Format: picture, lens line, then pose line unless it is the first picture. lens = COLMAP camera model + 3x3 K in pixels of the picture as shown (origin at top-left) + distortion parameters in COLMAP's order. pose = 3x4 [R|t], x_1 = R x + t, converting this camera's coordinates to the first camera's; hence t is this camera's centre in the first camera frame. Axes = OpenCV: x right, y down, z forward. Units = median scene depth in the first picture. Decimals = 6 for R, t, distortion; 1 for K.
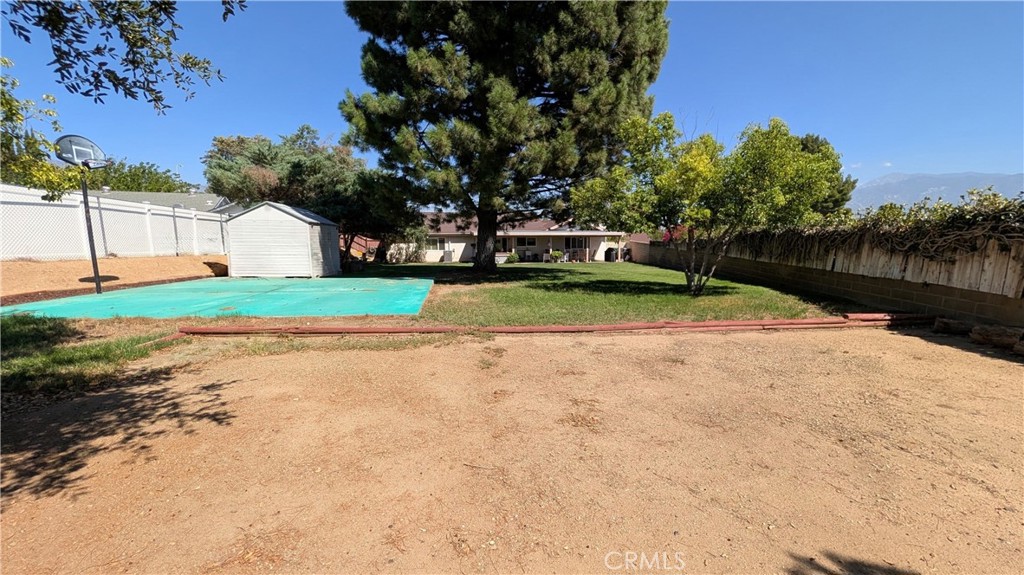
lens RADIAL K [[393.3, 0, 509.2], [0, 393.3, 288.2], [0, 0, 1]] dist [-0.001053, 0.000440]
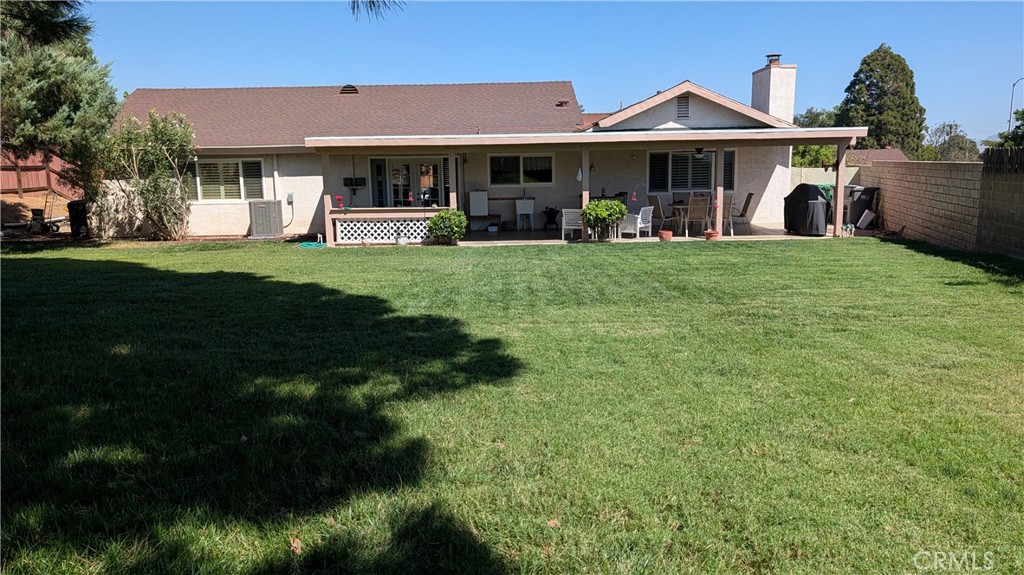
lens RADIAL K [[748.5, 0, 508.3], [0, 748.5, 289.8], [0, 0, 1]] dist [0.010668, -0.006249]
pose [[0.991297, 0.005828, -0.131515, 0.116625], [-0.001921, 0.999554, 0.029811, -0.043275], [0.131630, -0.029299, 0.990866, 0.434746]]
